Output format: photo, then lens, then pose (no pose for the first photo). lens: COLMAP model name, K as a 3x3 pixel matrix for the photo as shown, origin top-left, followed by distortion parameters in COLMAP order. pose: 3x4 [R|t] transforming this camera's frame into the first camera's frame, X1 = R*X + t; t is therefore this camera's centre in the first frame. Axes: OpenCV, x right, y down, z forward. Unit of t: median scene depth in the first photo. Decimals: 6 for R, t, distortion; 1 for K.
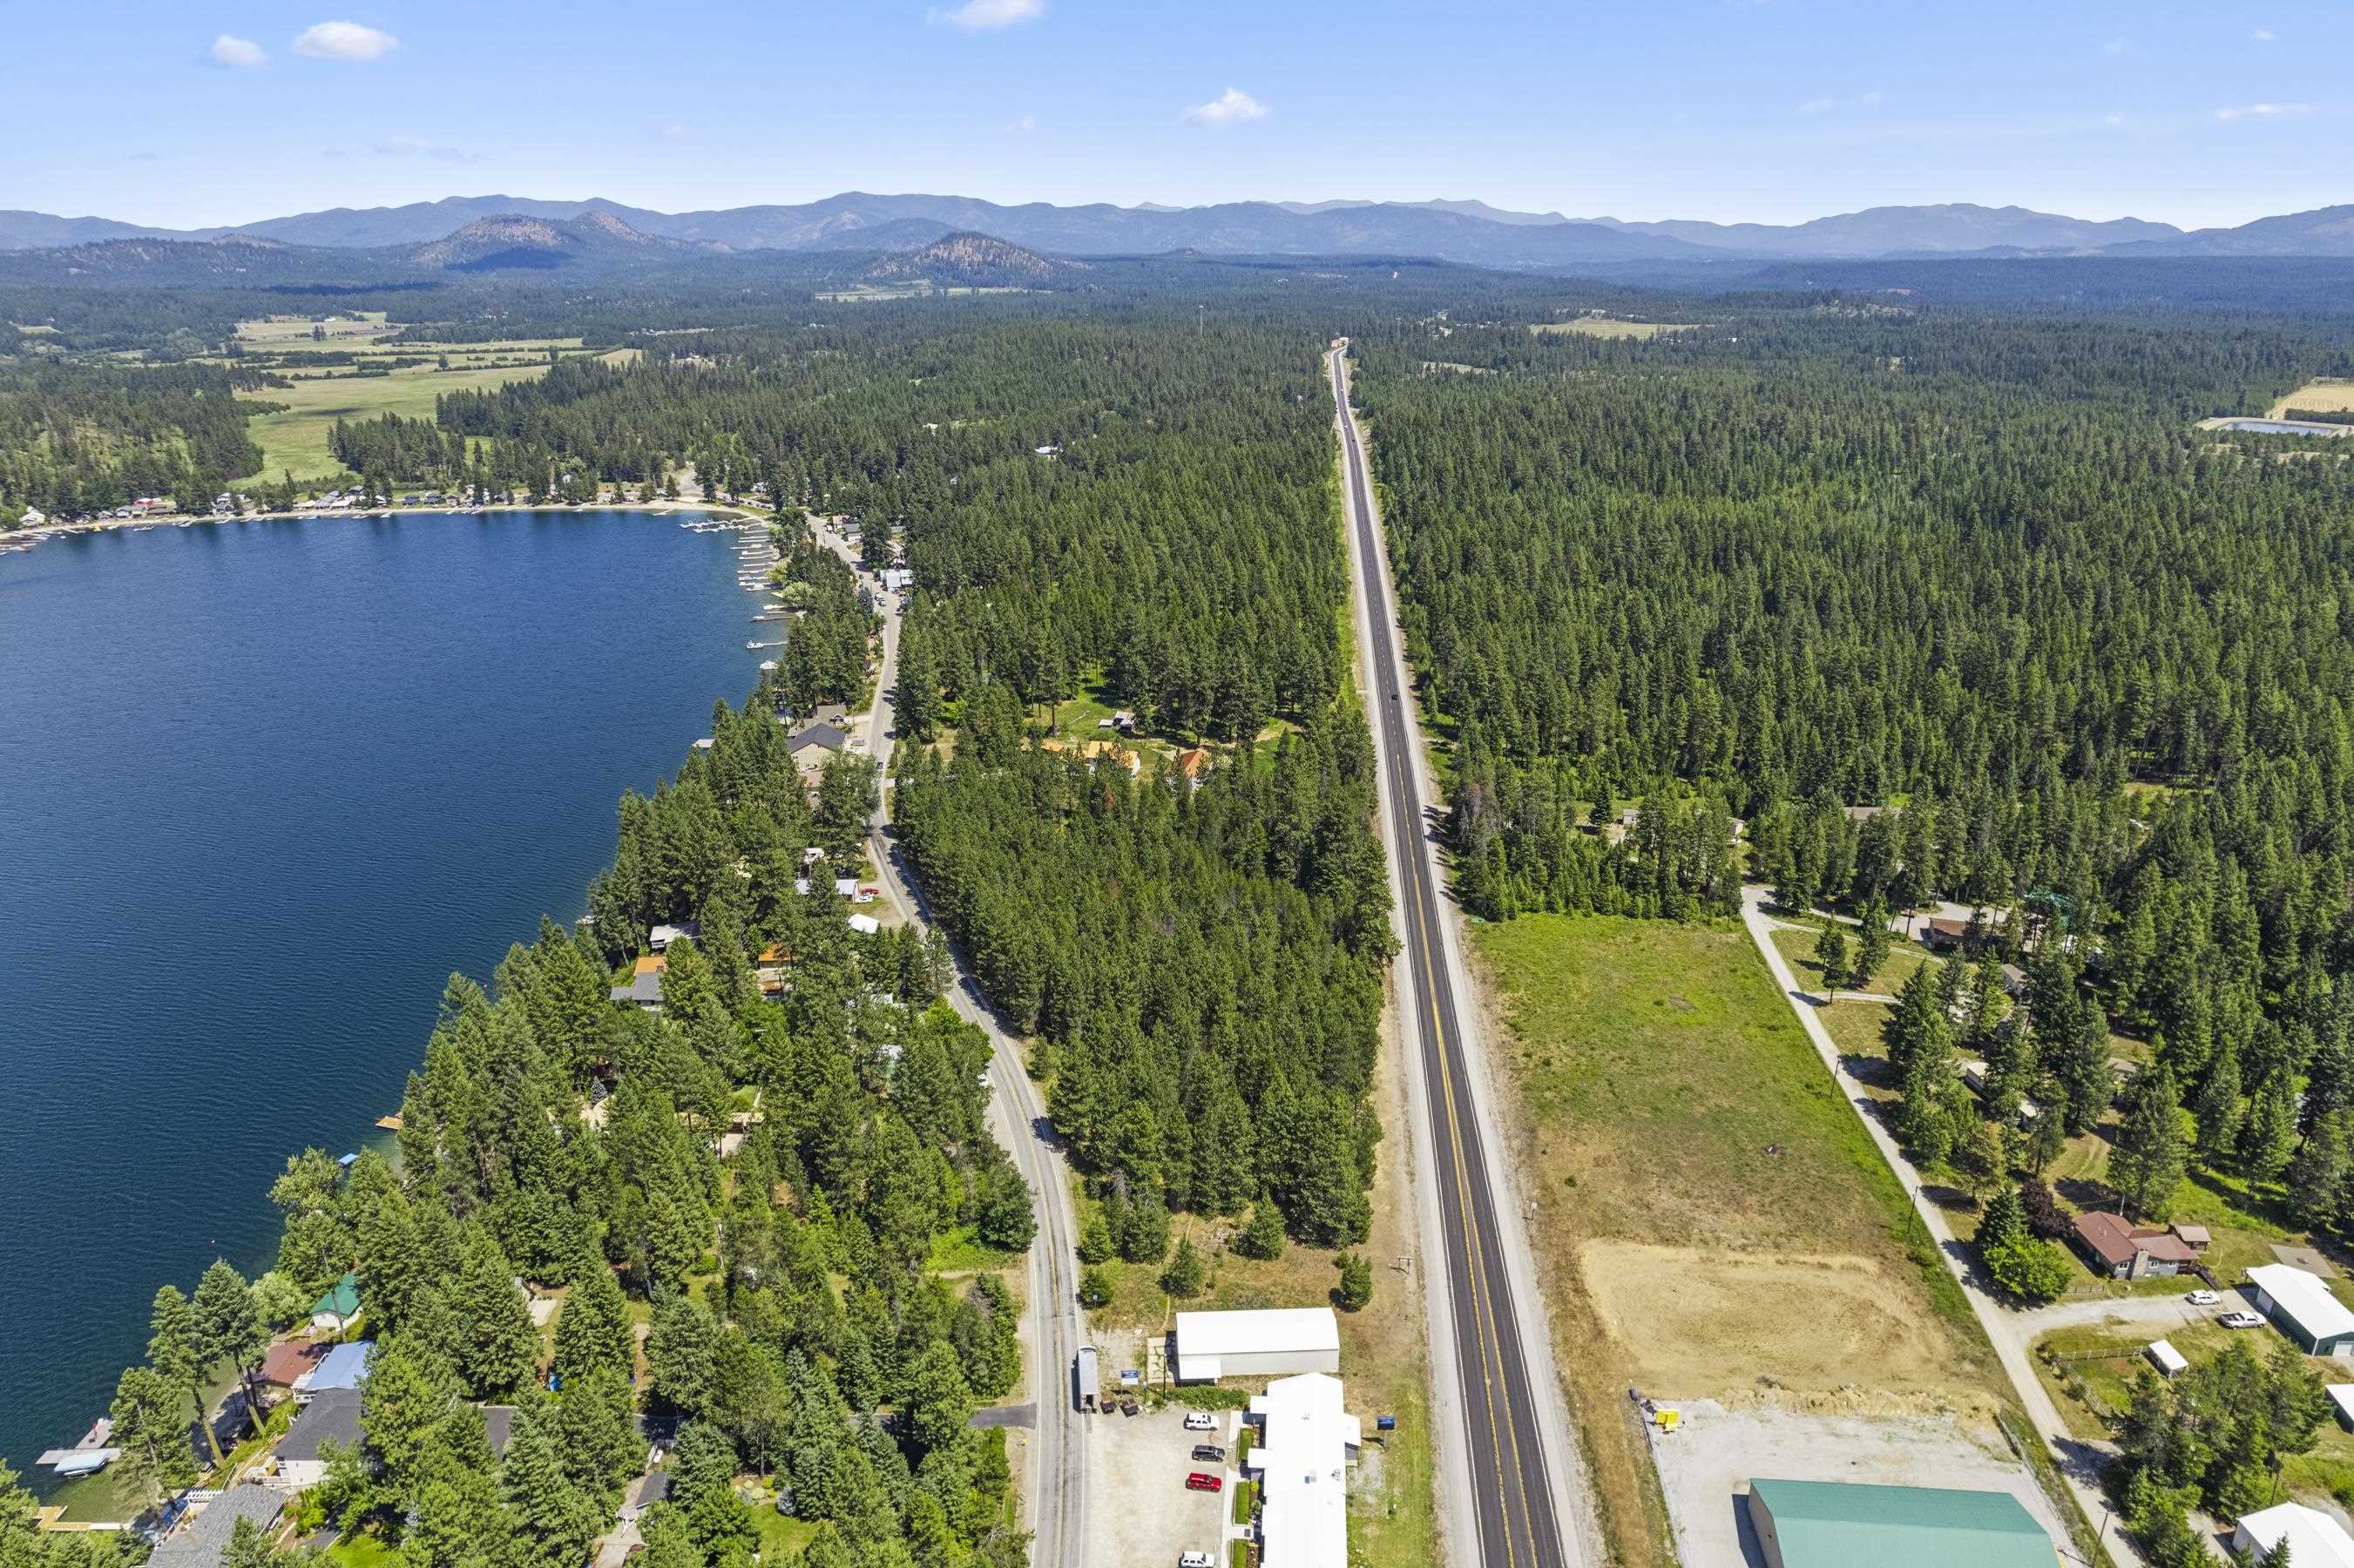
lens RADIAL K [[1508.2, 0, 1176.6], [0, 1508.2, 784.1], [0, 0, 1]] dist [-0.081669, 0.073483]
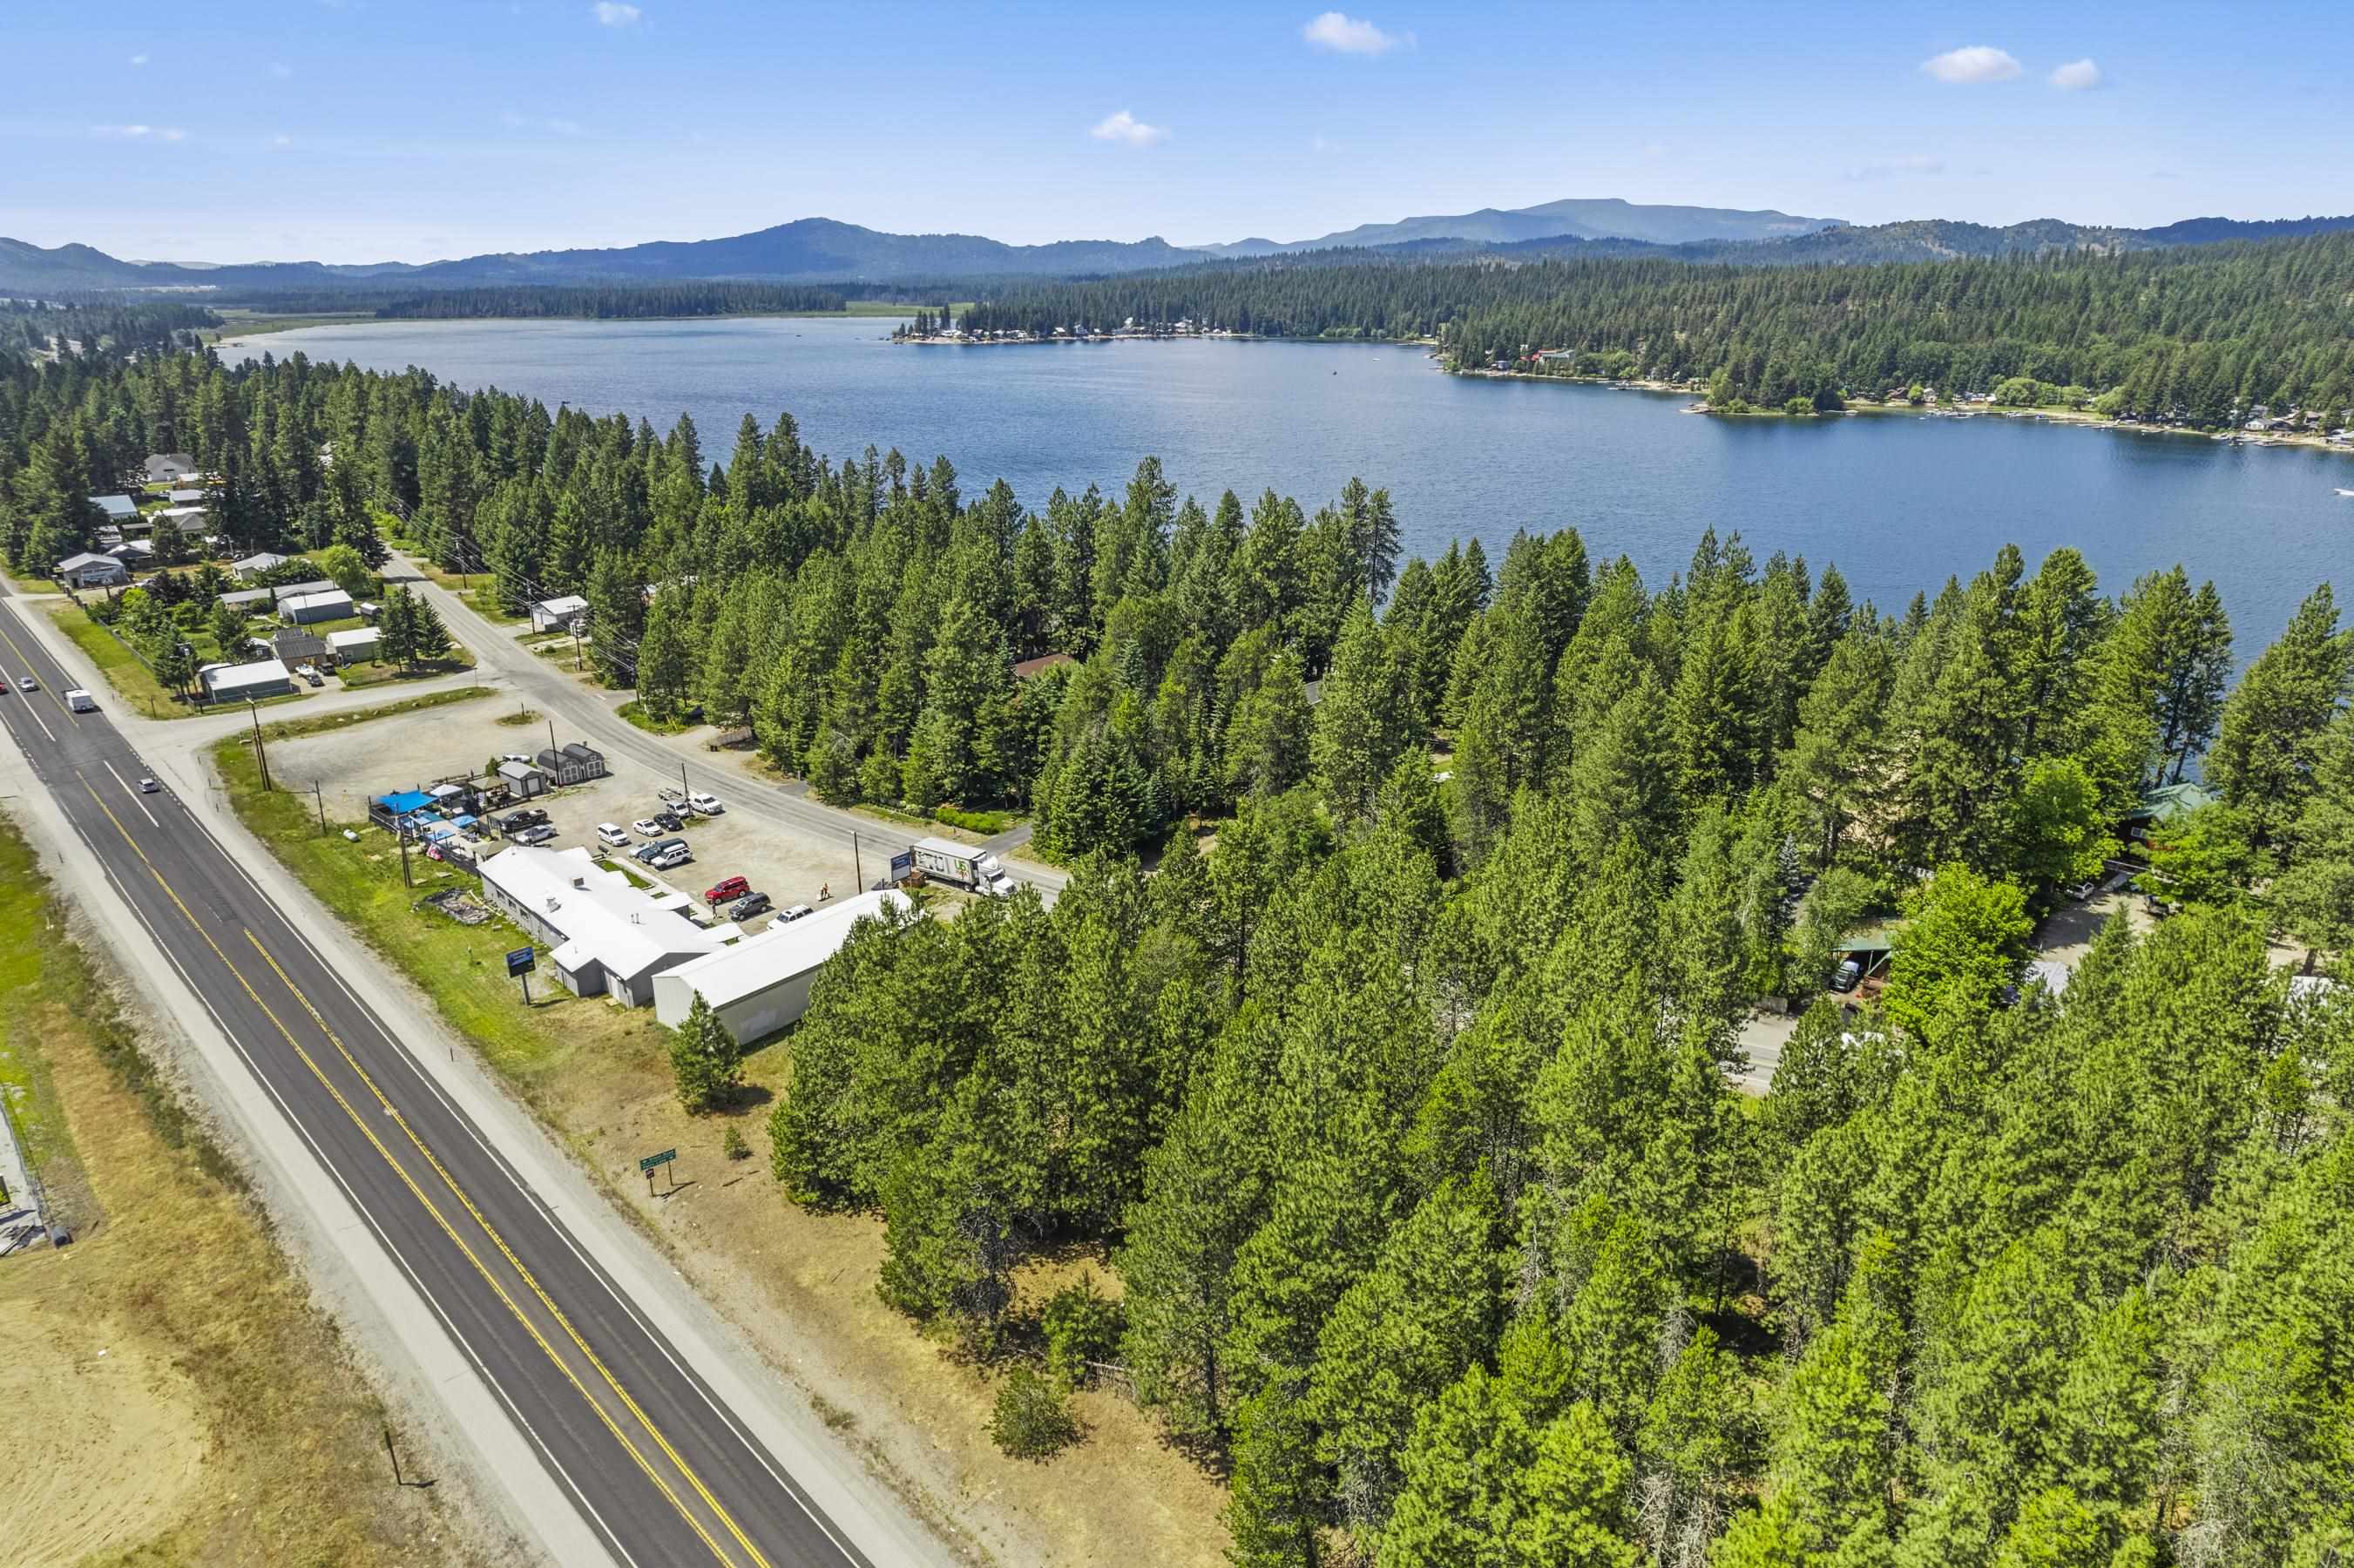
lens RADIAL K [[1508.2, 0, 1173.8], [0, 1508.2, 789.3], [0, 0, 1]] dist [-0.081669, 0.073483]
pose [[-0.668163, 0.253508, -0.699494, 0.215472], [-0.250507, 0.808615, 0.532341, -0.024212], [0.700574, 0.530919, -0.476782, 0.824467]]
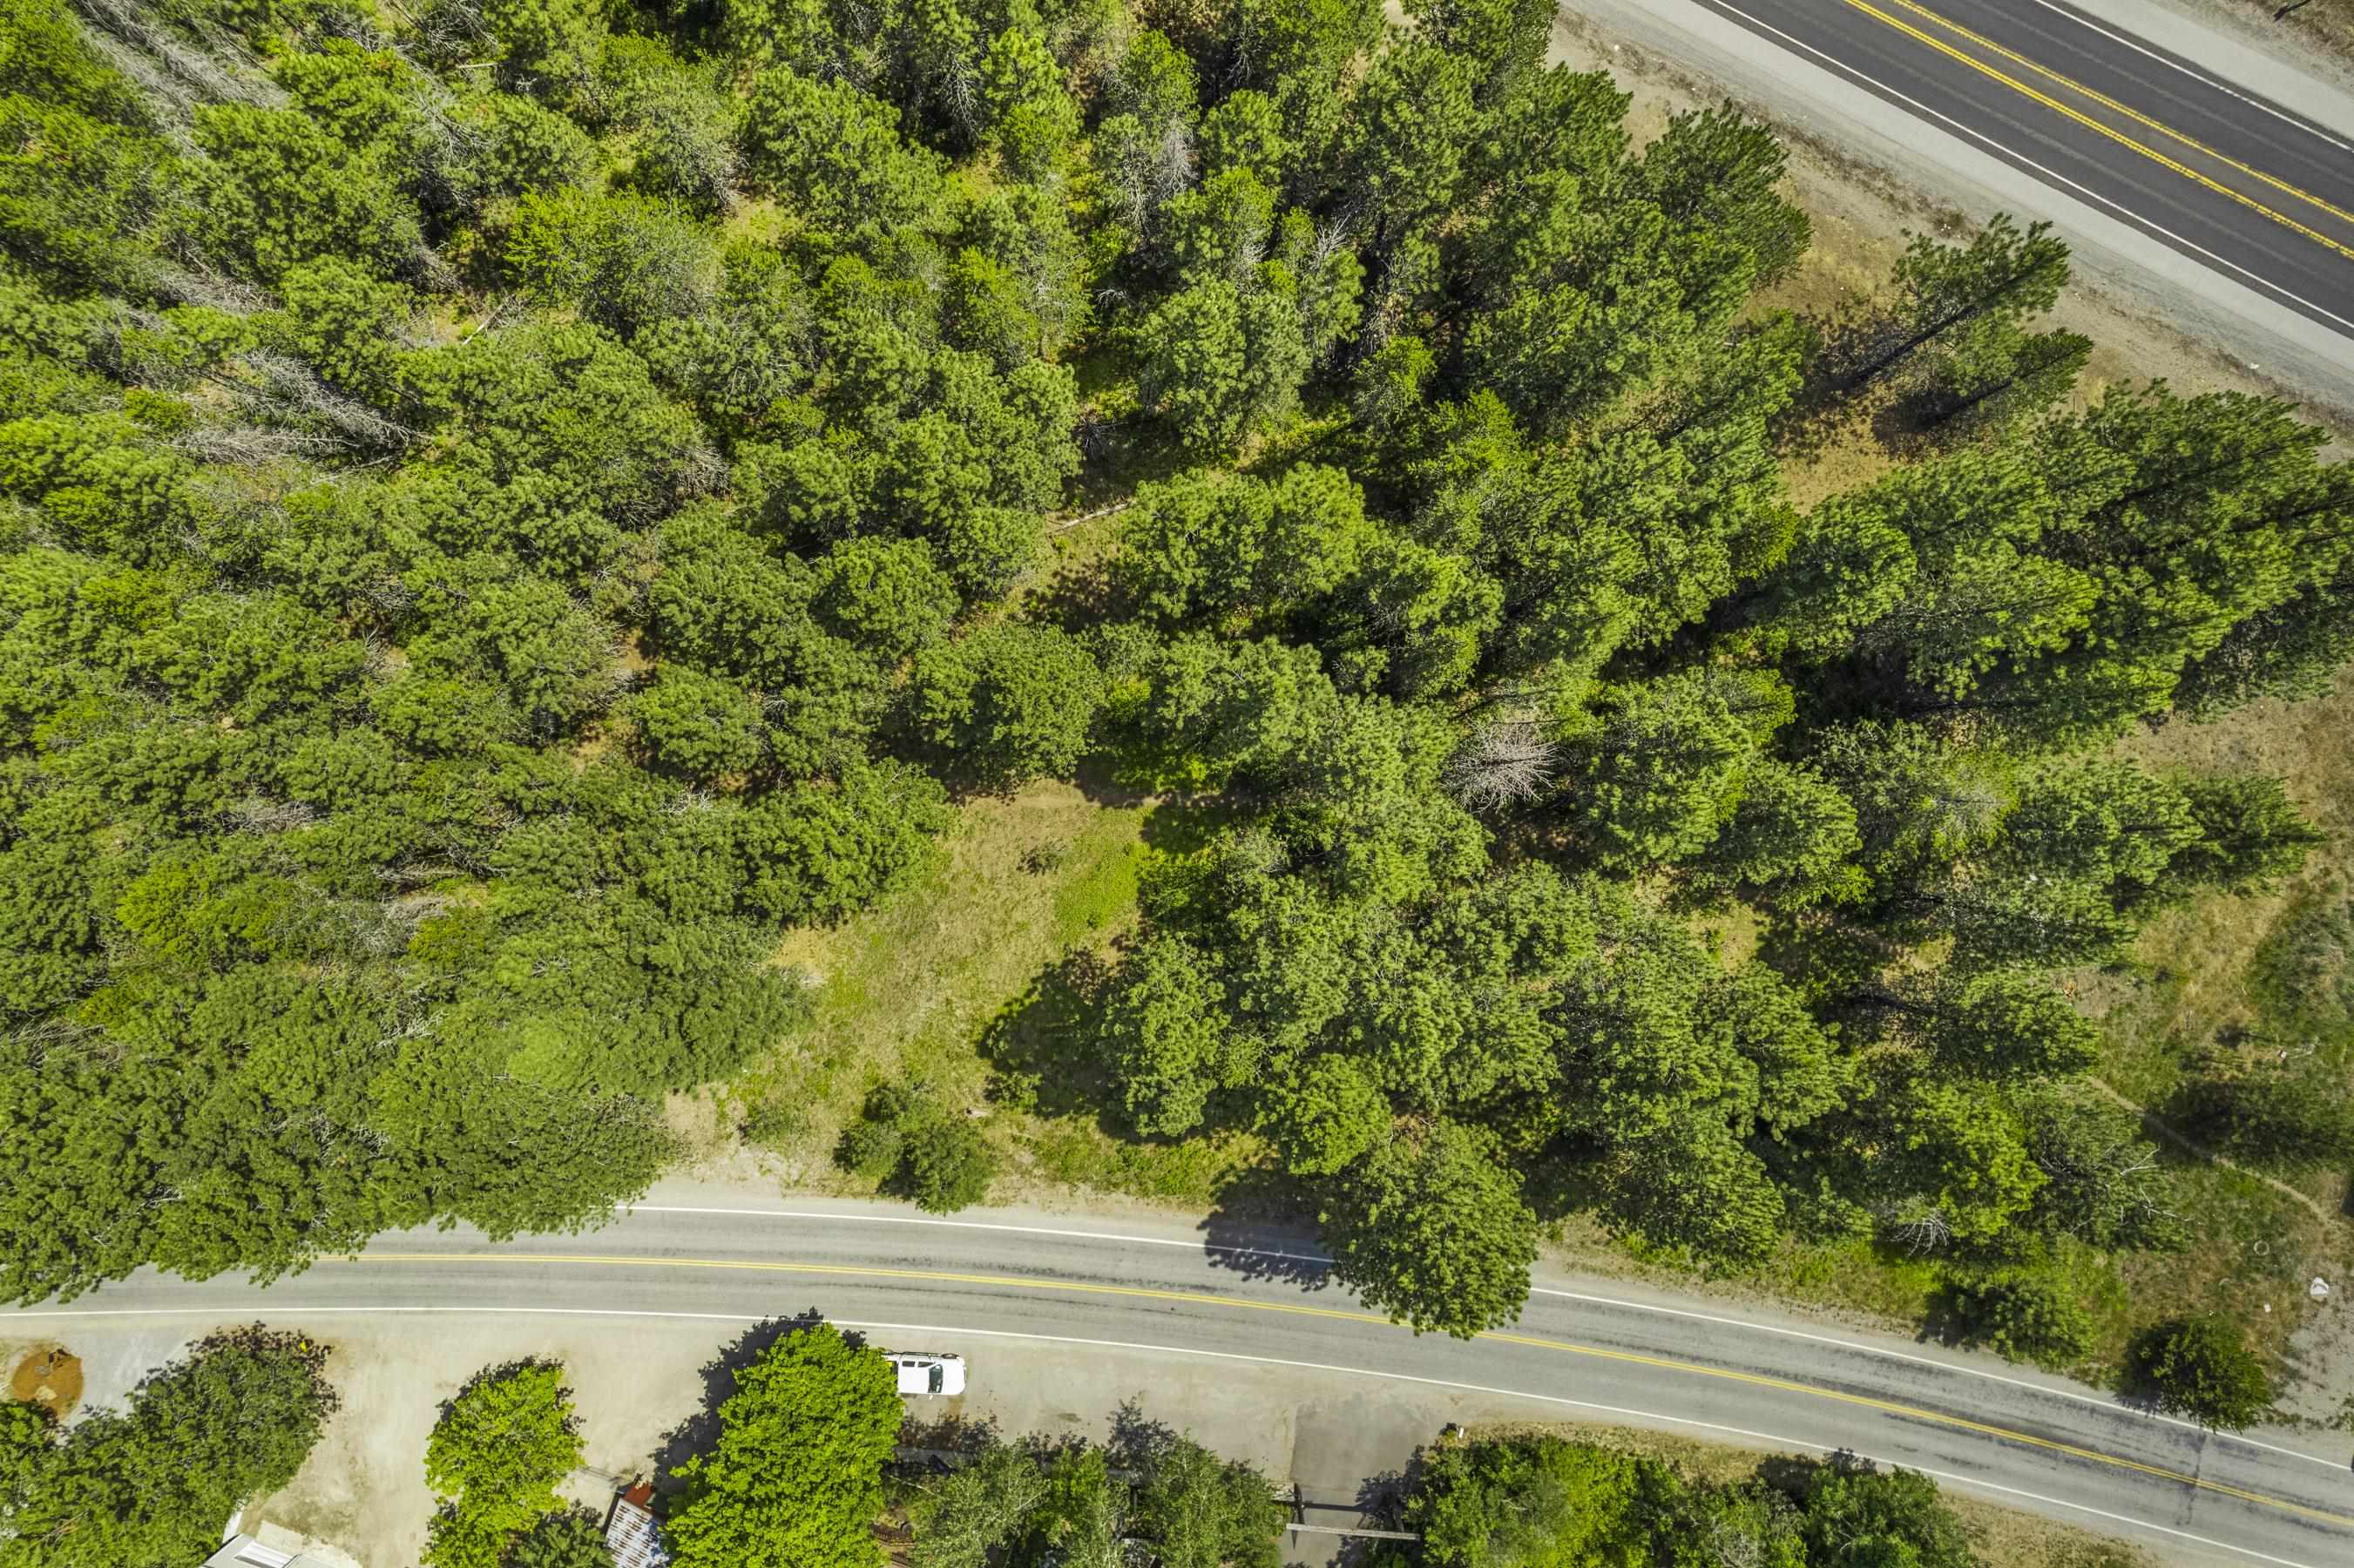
lens RADIAL K [[1508.2, 0, 1175.1], [0, 1508.2, 773.5], [0, 0, 1]] dist [-0.081669, 0.073483]
pose [[0.369269, -0.929323, -0.000137, -0.007484], [0.316343, 0.125561, 0.940299, -0.048539], [-0.873823, -0.347266, 0.340351, 0.727933]]
